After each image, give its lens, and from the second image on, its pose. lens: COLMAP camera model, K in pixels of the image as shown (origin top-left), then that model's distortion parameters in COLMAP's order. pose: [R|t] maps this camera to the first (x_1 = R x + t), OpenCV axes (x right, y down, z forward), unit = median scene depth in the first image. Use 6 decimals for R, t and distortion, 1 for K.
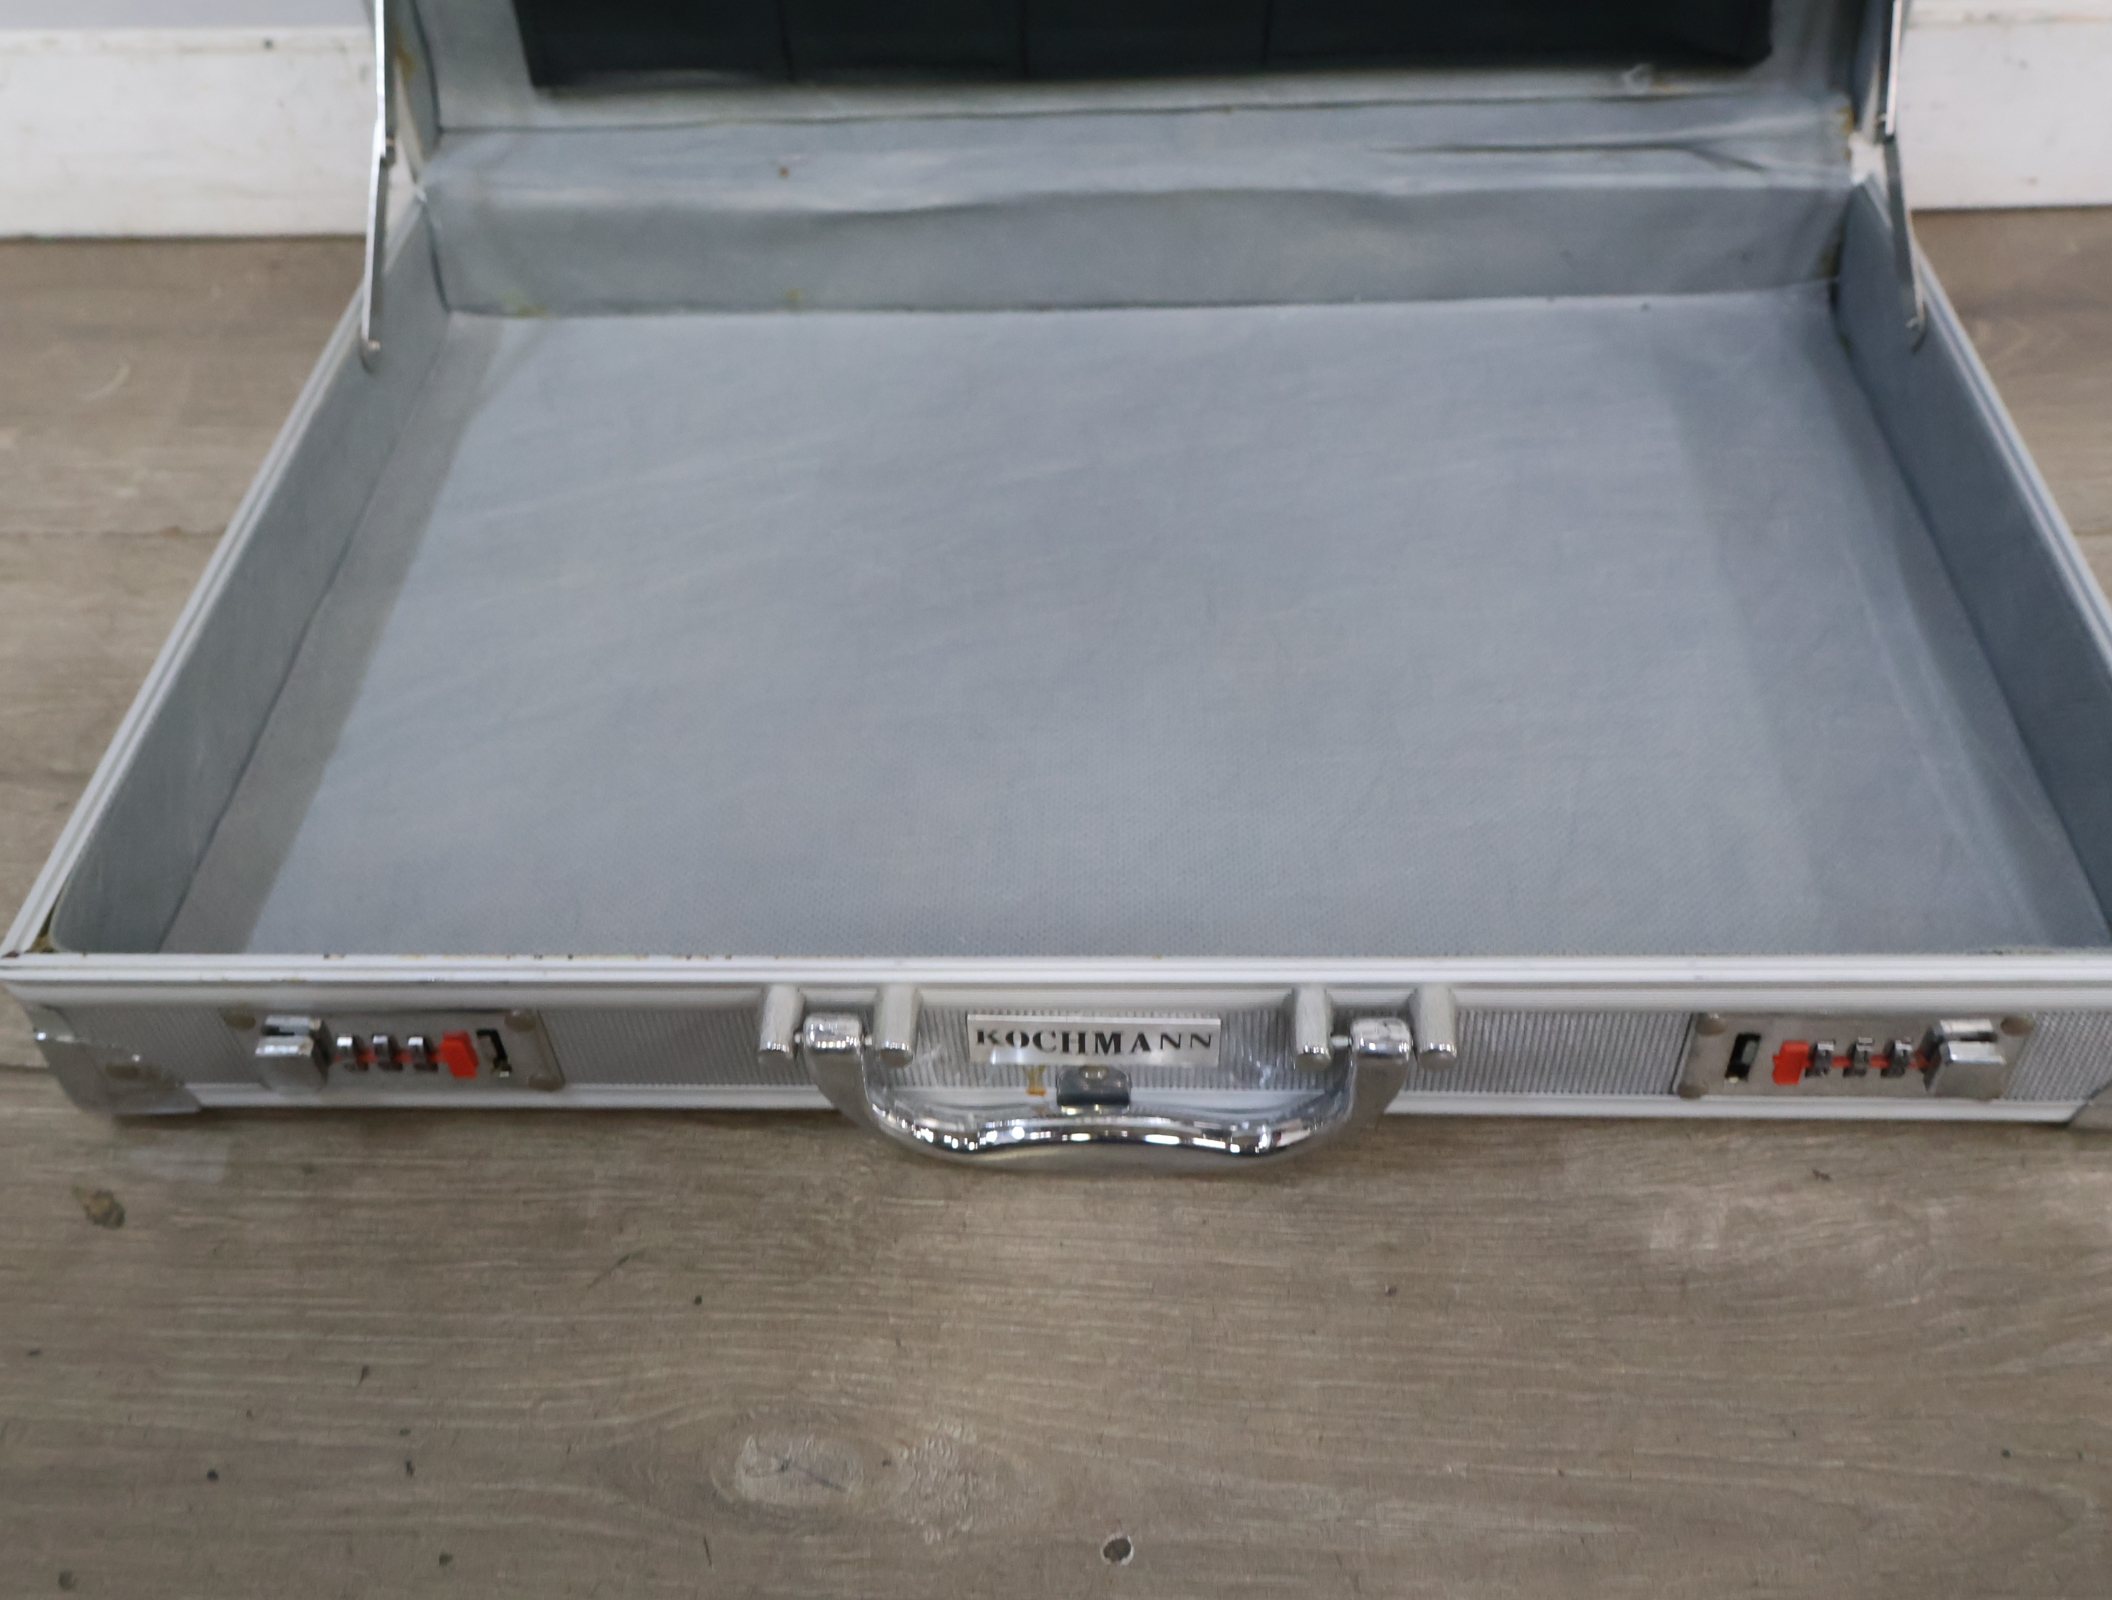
lens RADIAL K [[2069.5, 0, 1050.6], [0, 2069.5, 802.6], [0, 0, 1]] dist [0.011129, 0.000000]
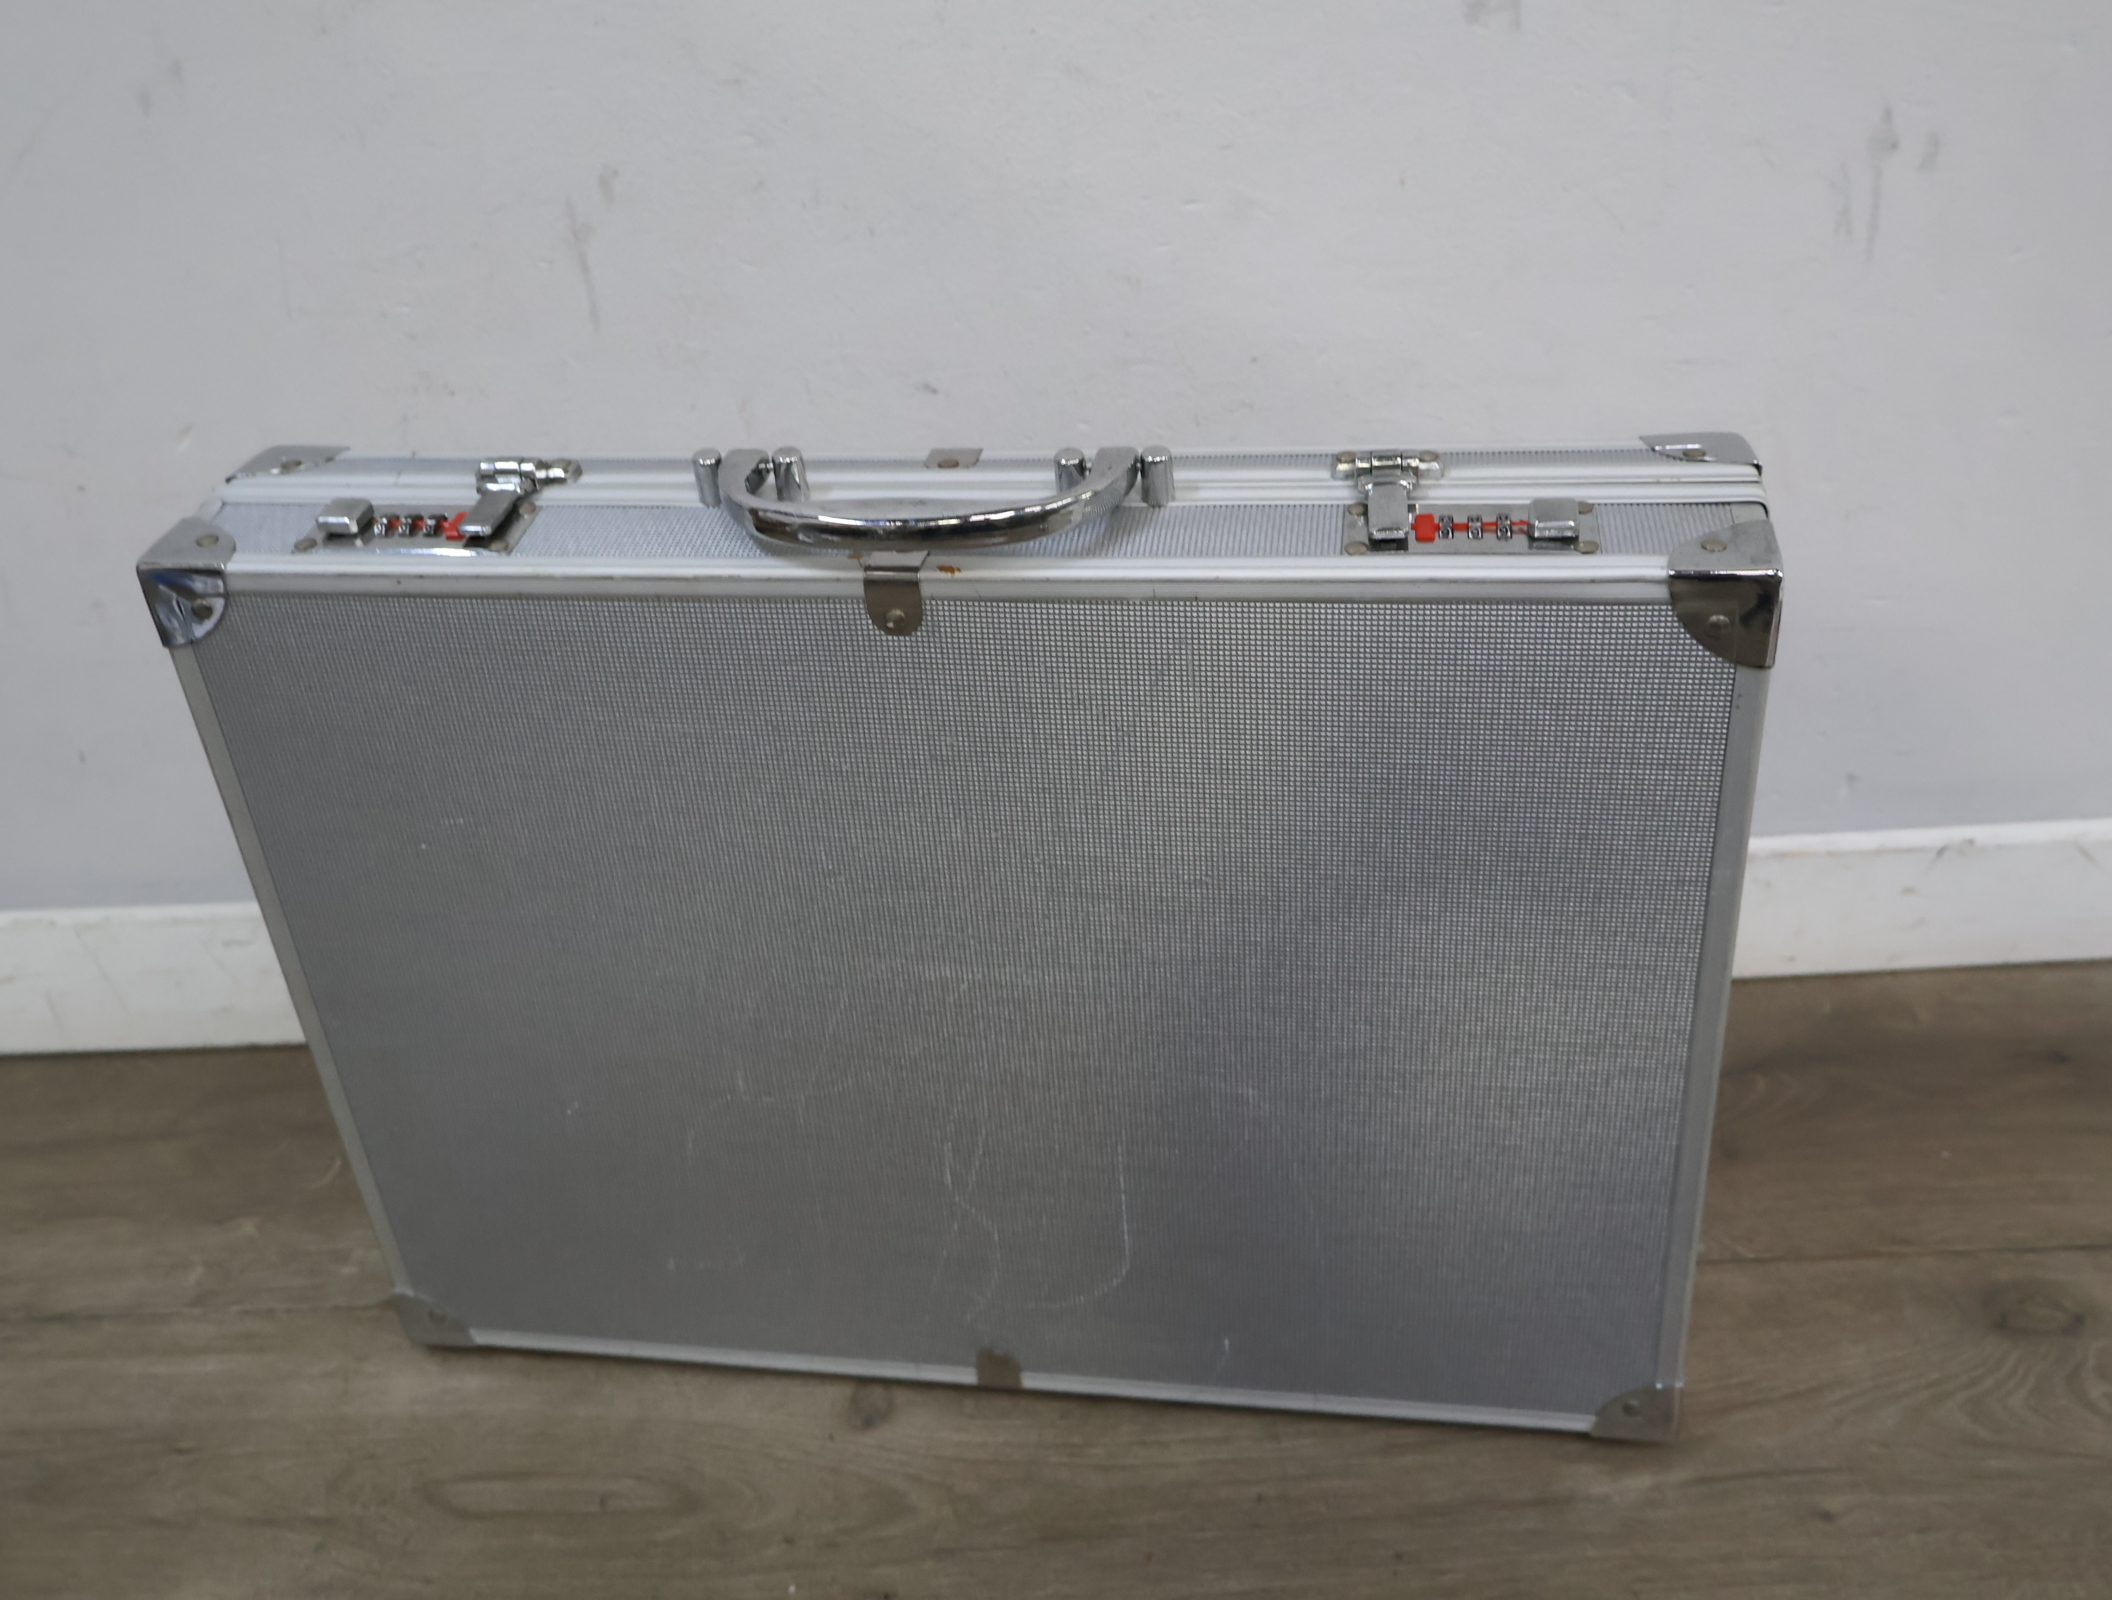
lens RADIAL K [[2069.5, 0, 1052.0], [0, 2069.5, 806.4], [0, 0, 1]] dist [0.011129, 0.000000]
pose [[0.999219, -0.036362, 0.015450, -0.023500], [0.039084, 0.966957, -0.251924, -0.133266], [-0.005779, 0.252332, 0.967624, -0.505906]]
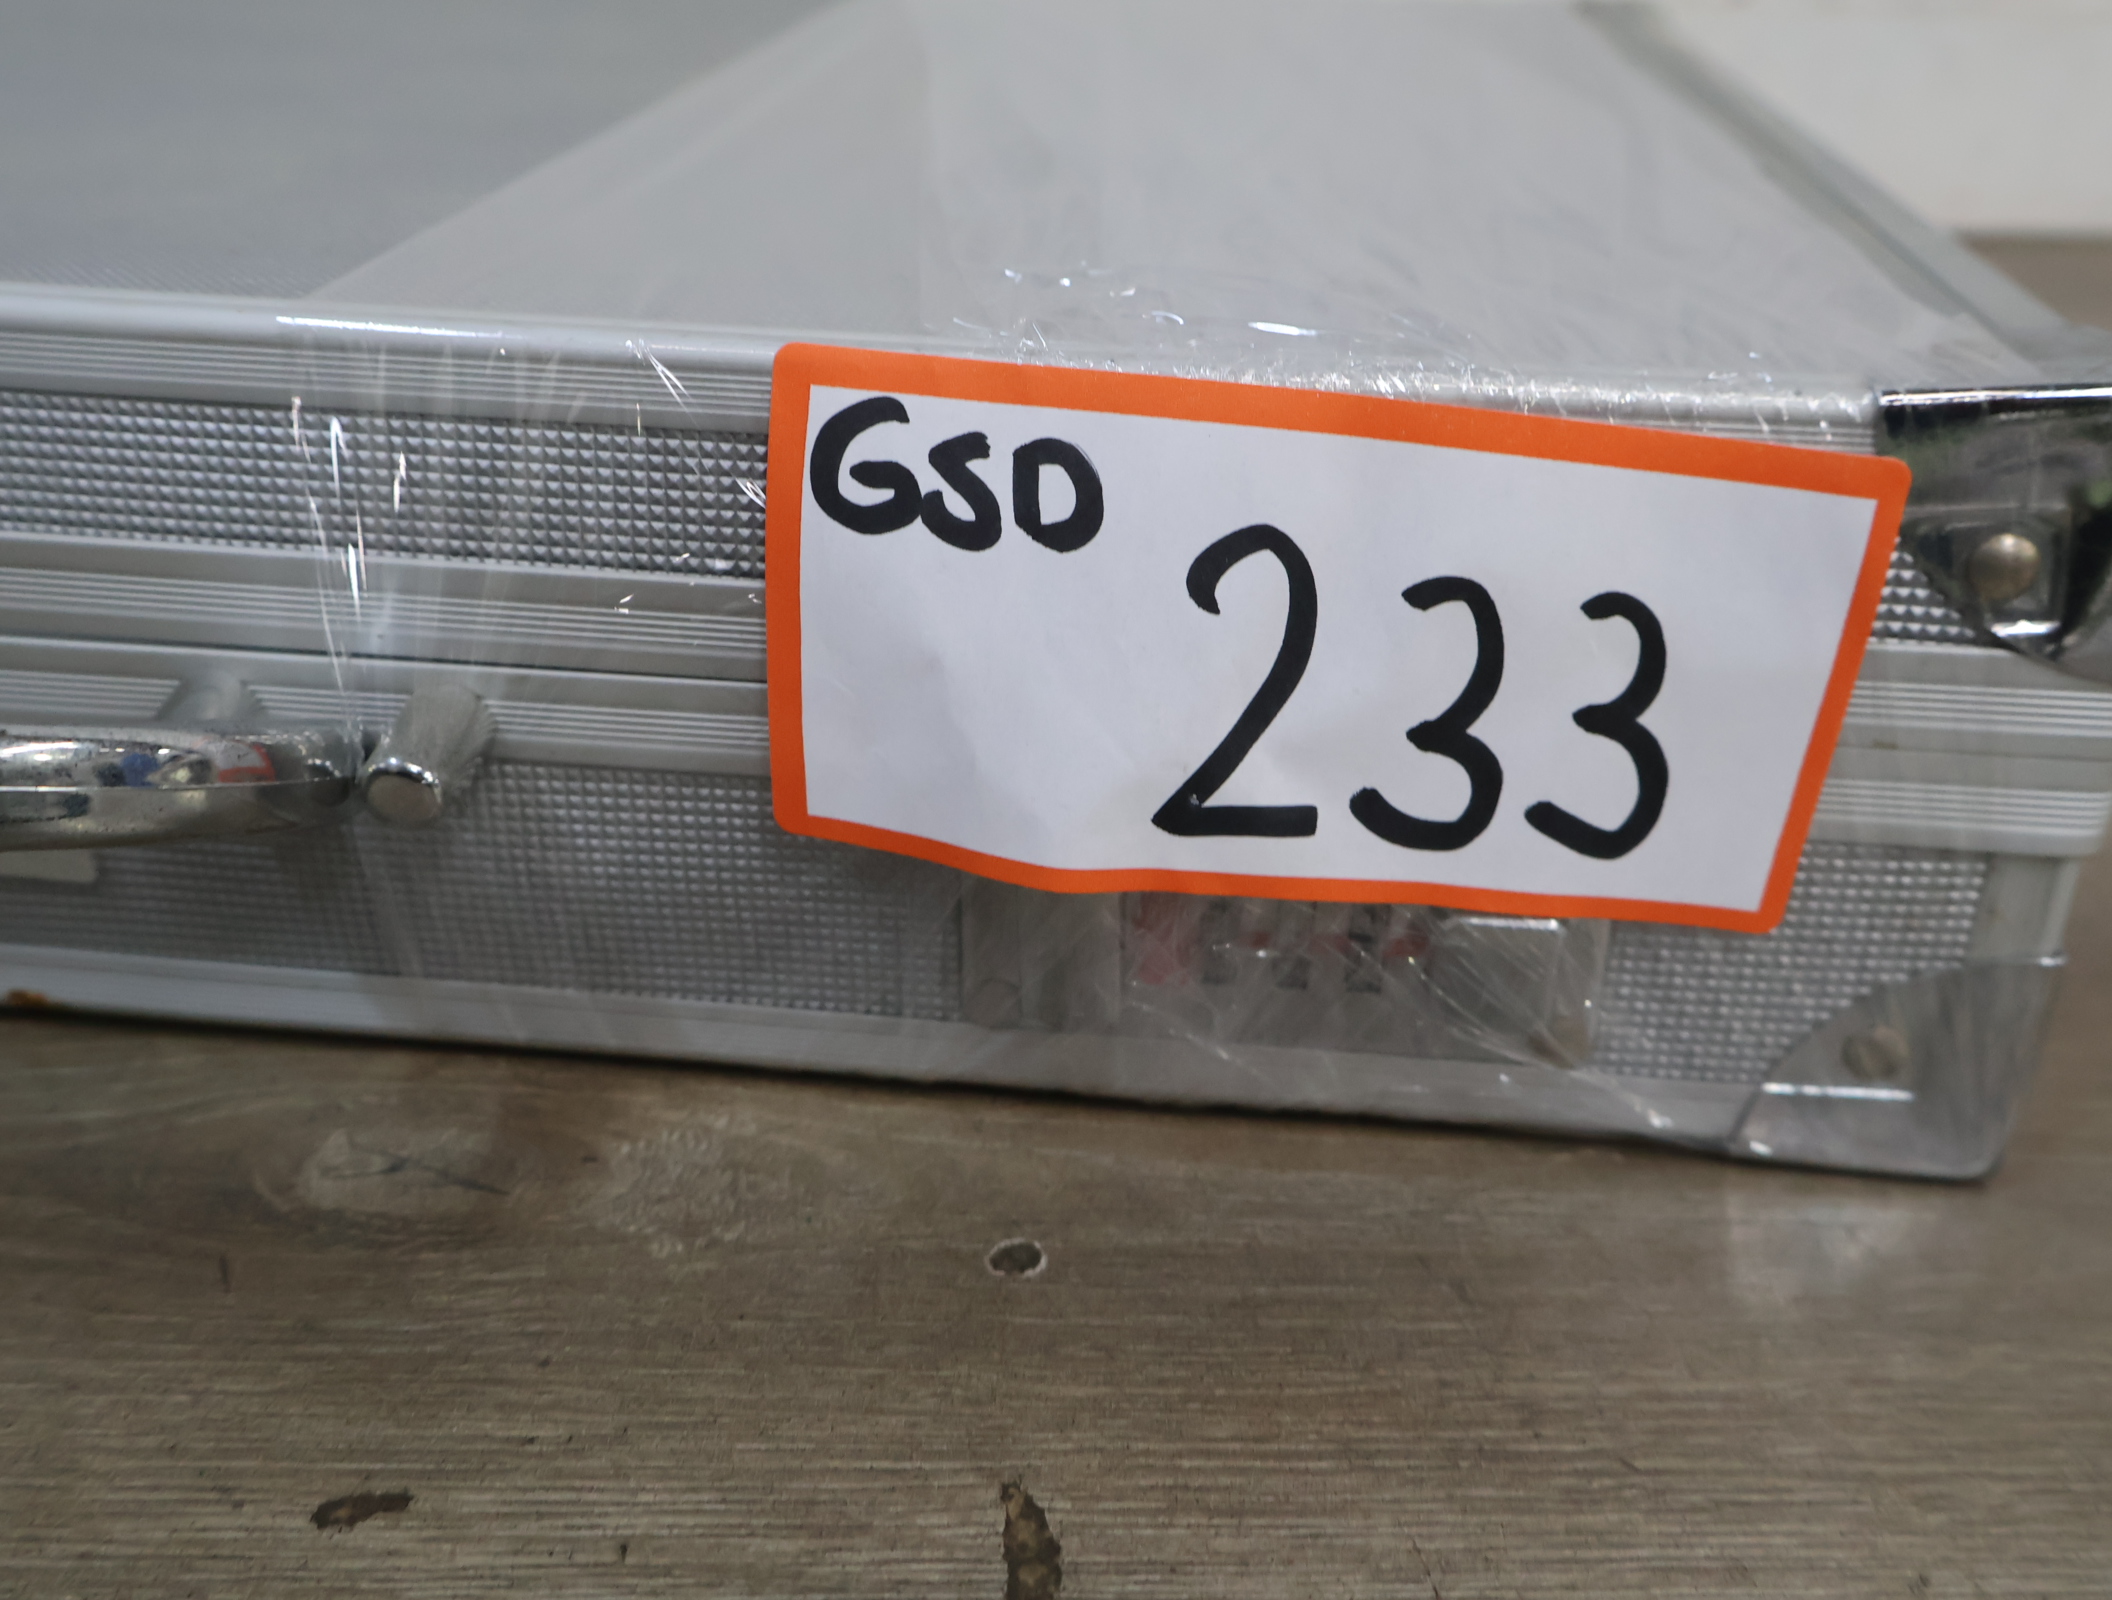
lens RADIAL K [[2069.5, 0, 1050.9], [0, 2069.5, 803.7], [0, 0, 1]] dist [0.011129, 0.000000]
pose [[0.994396, 0.027342, 0.102121, -0.015673], [0.005120, 0.952386, -0.304853, 0.383525], [-0.105594, 0.303667, 0.946909, 0.425193]]
